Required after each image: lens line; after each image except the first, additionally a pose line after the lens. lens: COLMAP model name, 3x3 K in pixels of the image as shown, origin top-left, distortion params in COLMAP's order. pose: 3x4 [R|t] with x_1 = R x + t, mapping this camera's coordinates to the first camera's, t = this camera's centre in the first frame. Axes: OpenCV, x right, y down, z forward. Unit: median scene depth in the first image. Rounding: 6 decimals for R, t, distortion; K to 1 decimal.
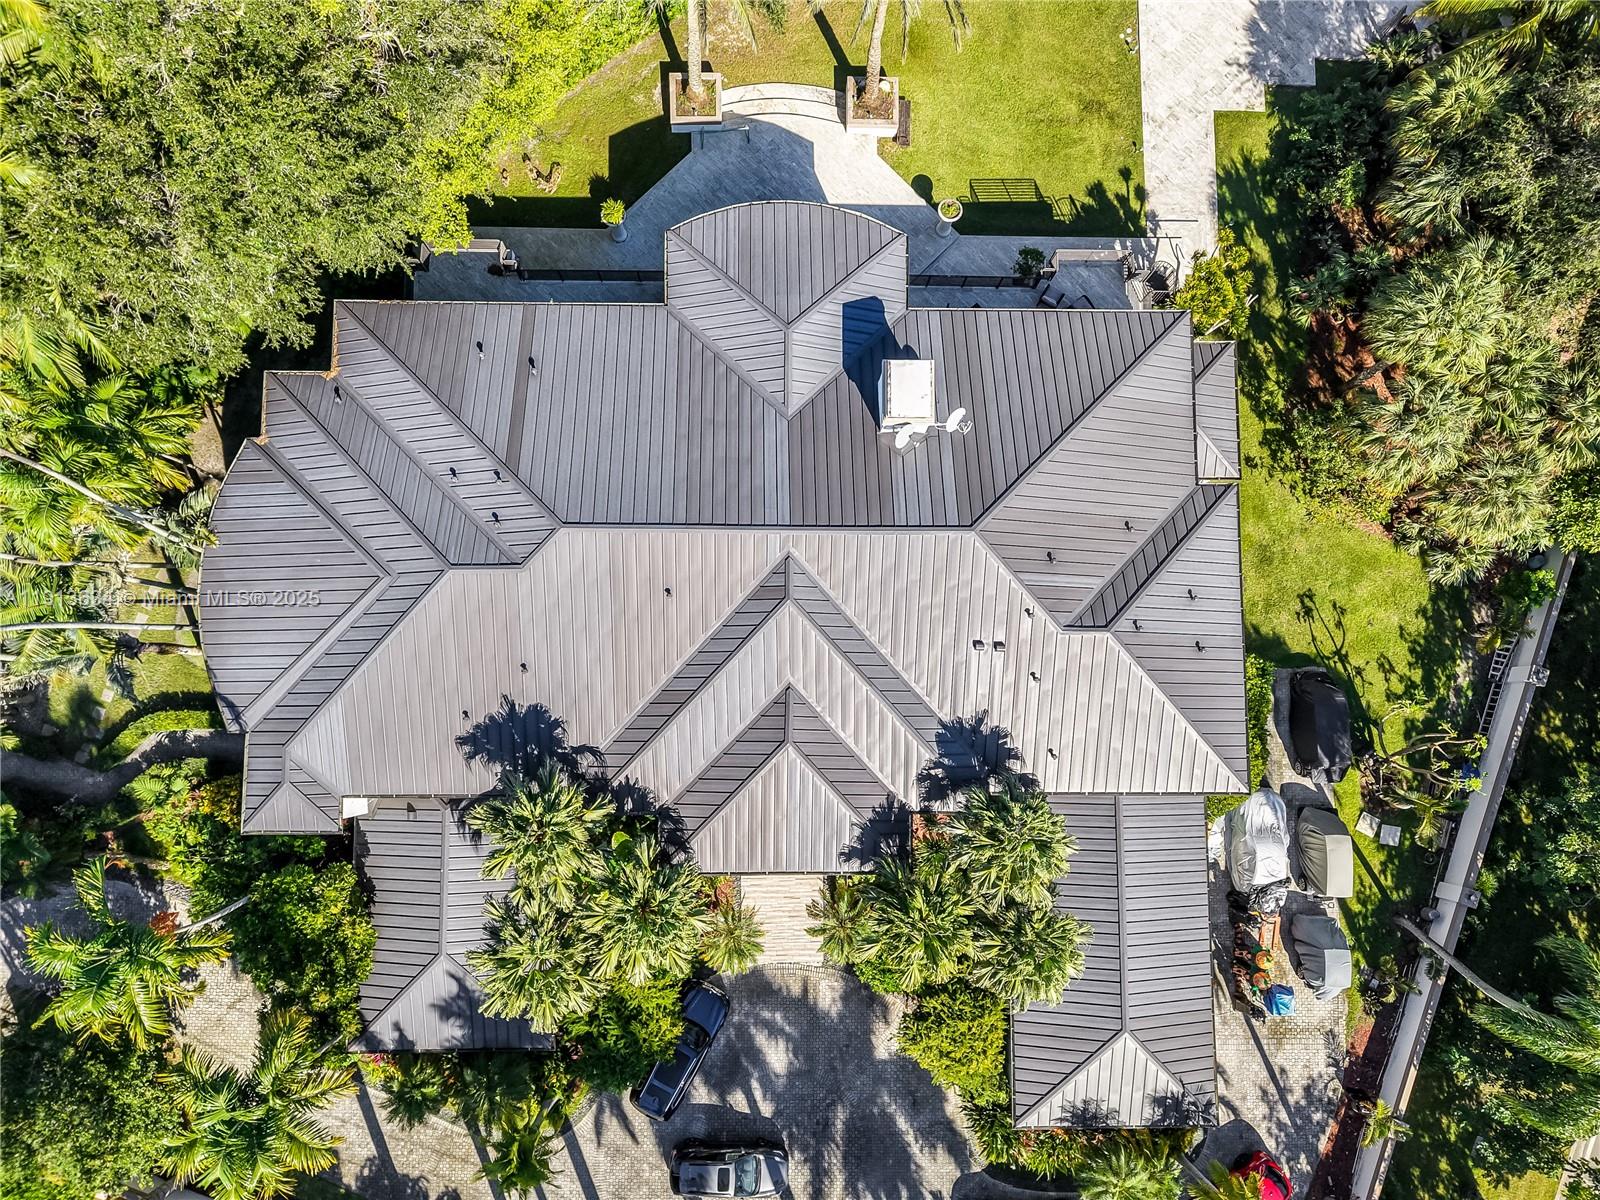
lens RADIAL K [[1088.7, 0, 800.0], [0, 1088.7, 600.0], [0, 0, 1]] dist [0.006848, -0.000133]
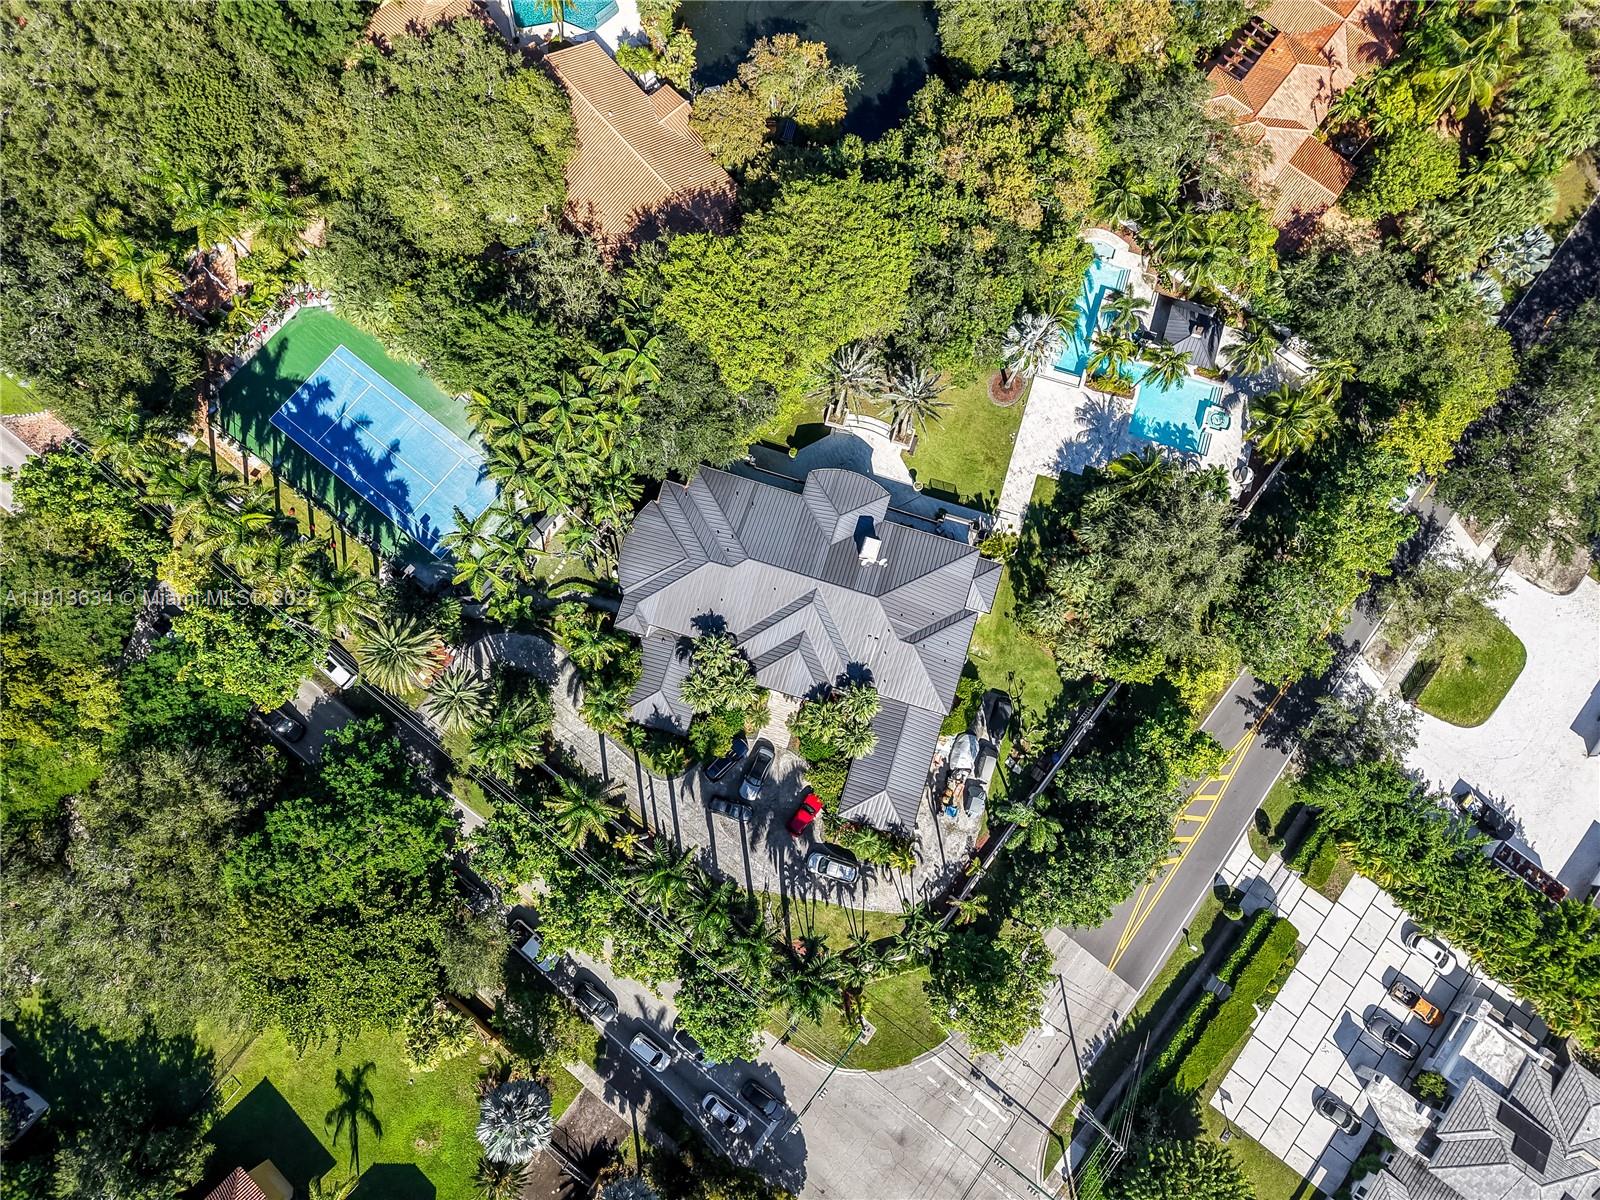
lens RADIAL K [[1088.7, 0, 800.0], [0, 1088.7, 600.0], [0, 0, 1]] dist [0.006848, -0.000133]
pose [[0.955629, 0.286679, -0.067735, 0.143840], [-0.292258, 0.951480, -0.096284, 0.266111], [0.036846, 0.111808, 0.993047, -1.809542]]
